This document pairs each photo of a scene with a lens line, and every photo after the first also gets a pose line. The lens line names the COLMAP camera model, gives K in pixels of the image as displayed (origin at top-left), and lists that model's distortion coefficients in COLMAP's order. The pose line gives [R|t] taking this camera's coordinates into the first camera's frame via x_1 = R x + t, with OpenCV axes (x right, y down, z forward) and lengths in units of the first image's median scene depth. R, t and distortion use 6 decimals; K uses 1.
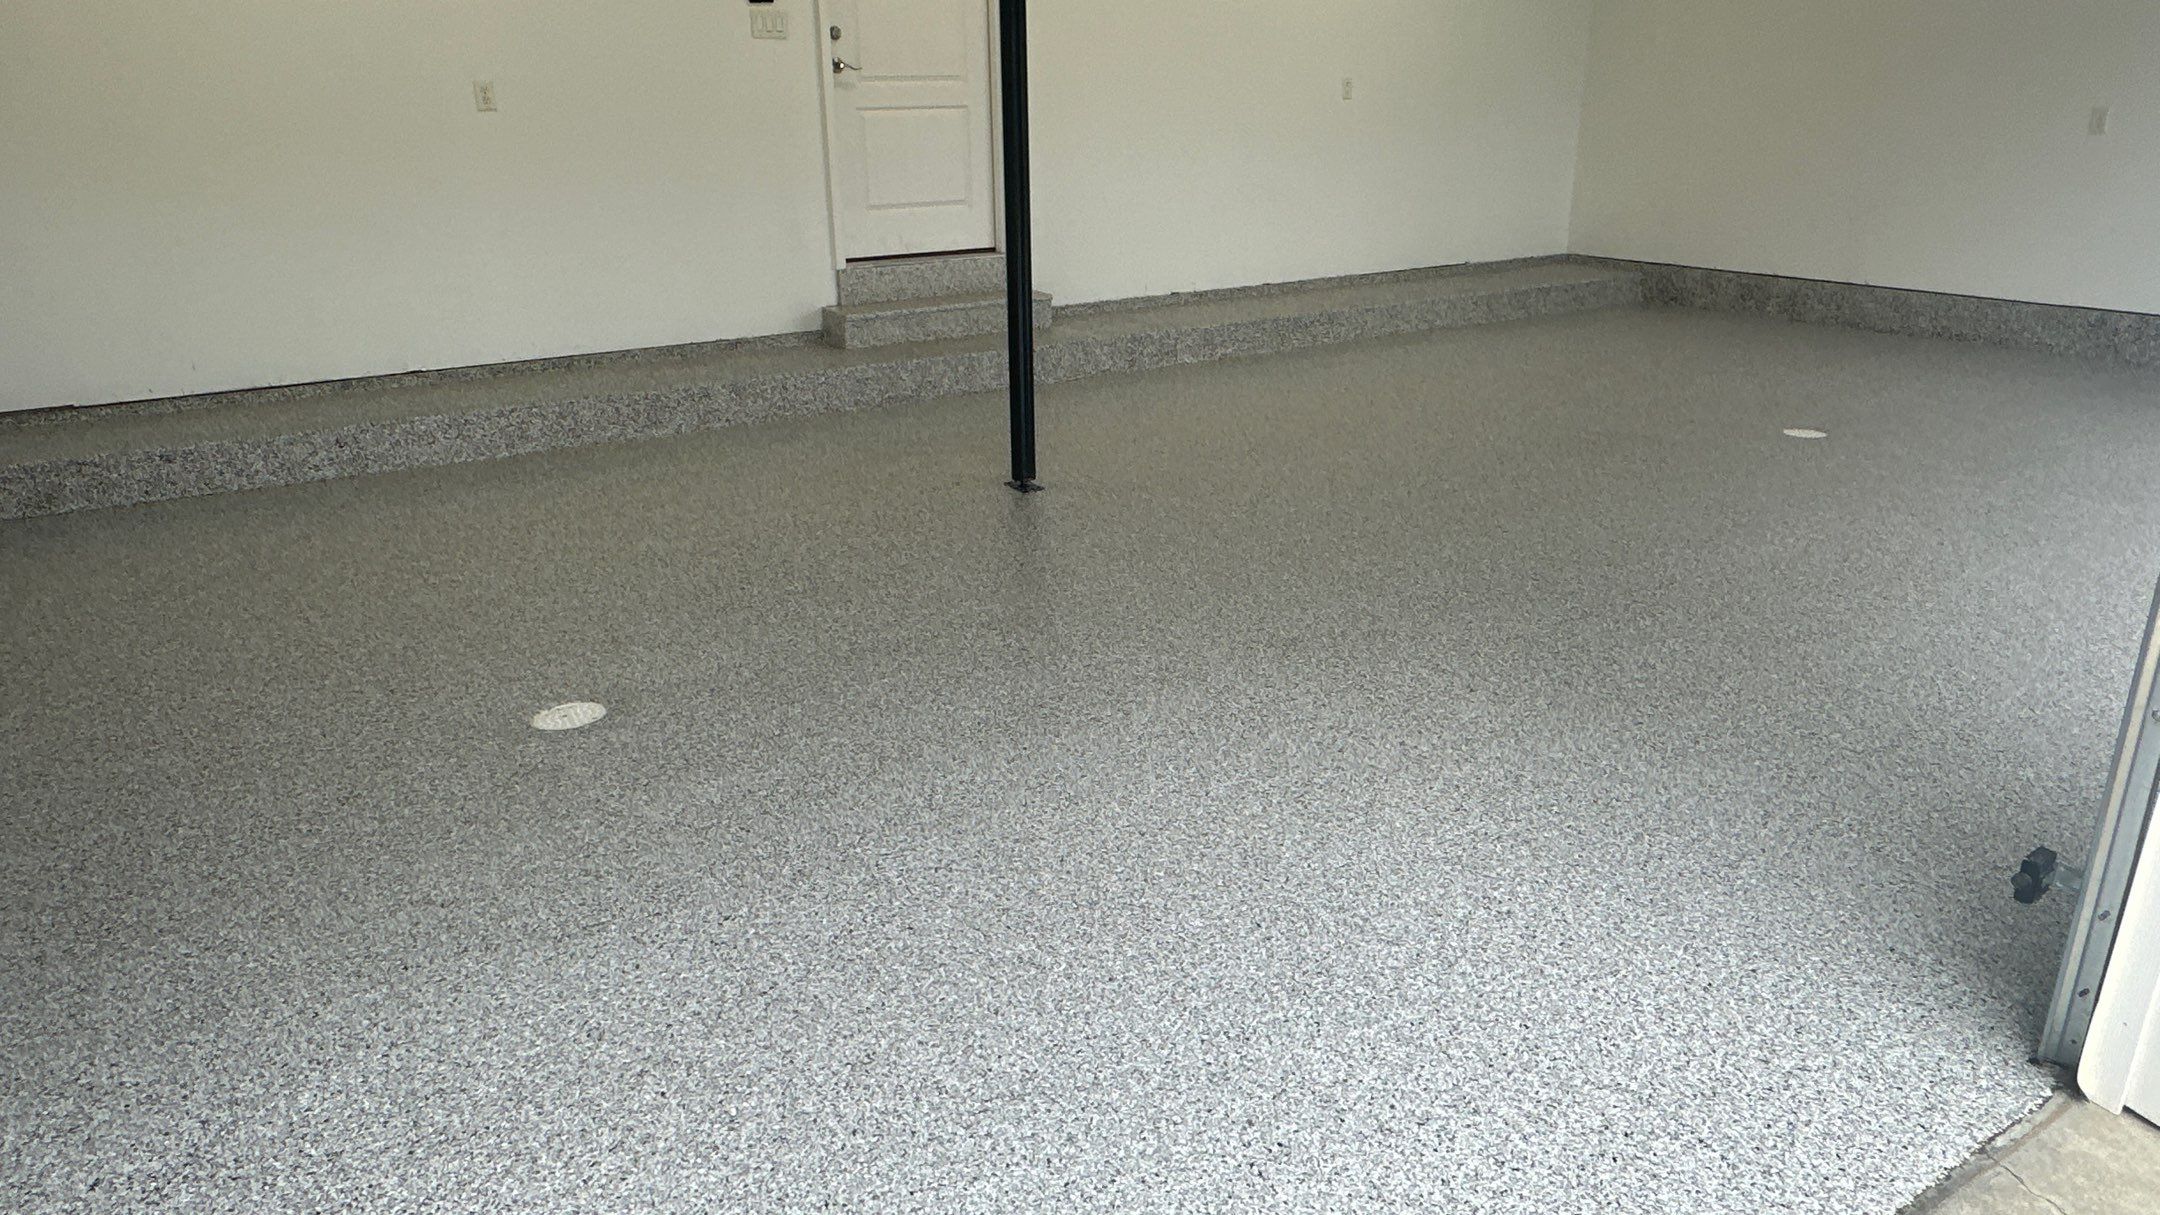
lens RADIAL K [[1414.5, 0, 1084.4], [0, 1414.5, 610.6], [0, 0, 1]] dist [-0.002995, -0.002366]
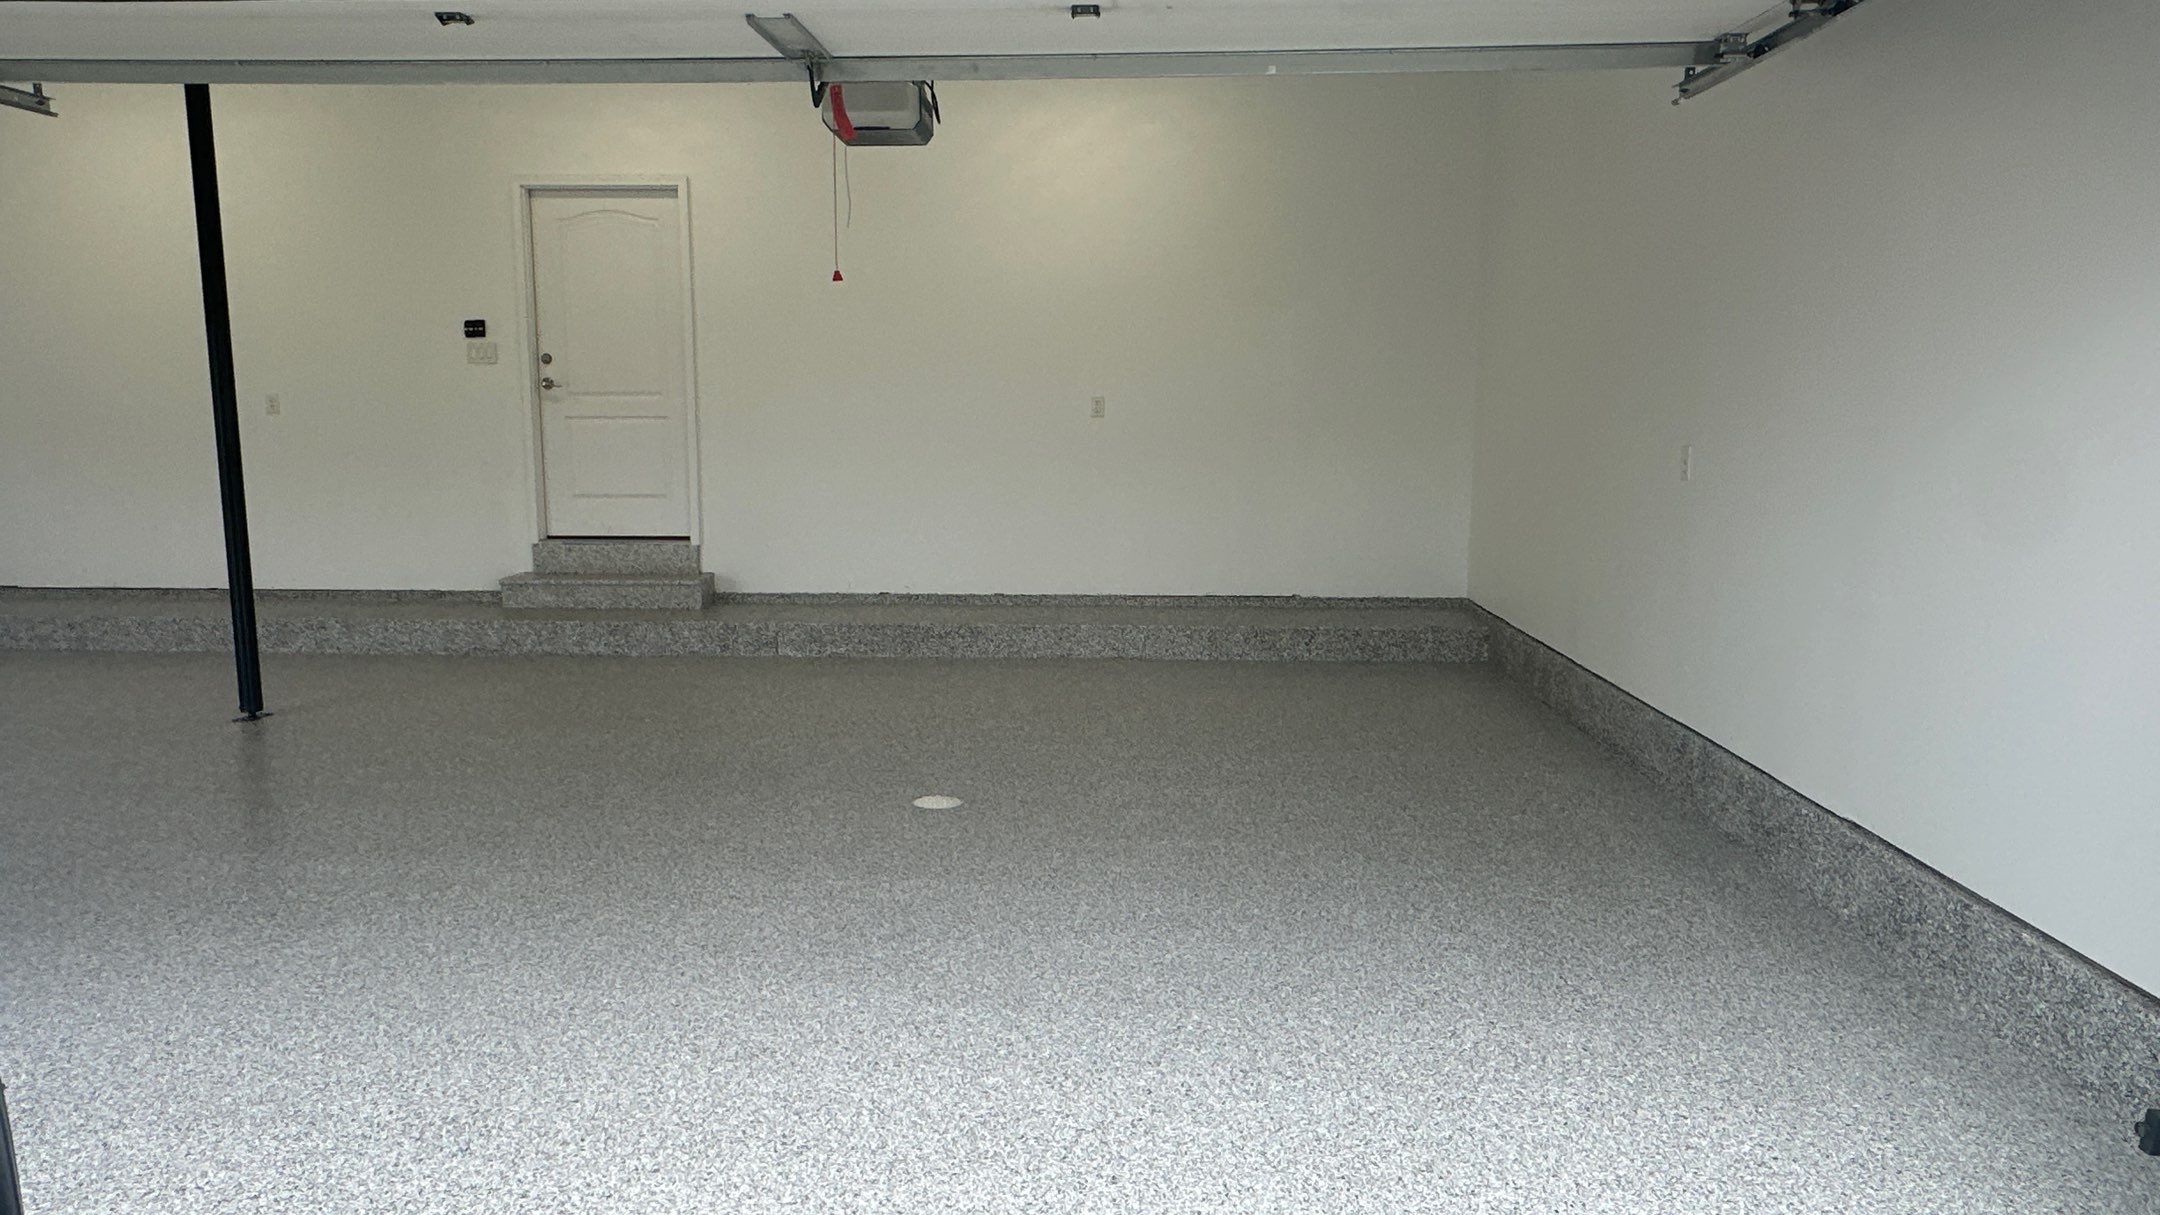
lens RADIAL K [[1414.5, 0, 1084.6], [0, 1414.5, 612.0], [0, 0, 1]] dist [-0.002995, -0.002366]
pose [[0.814565, 0.096601, -0.571972, 0.982167], [-0.209781, 0.968354, -0.135210, -0.130464], [0.540810, 0.230126, 0.809053, 0.316019]]
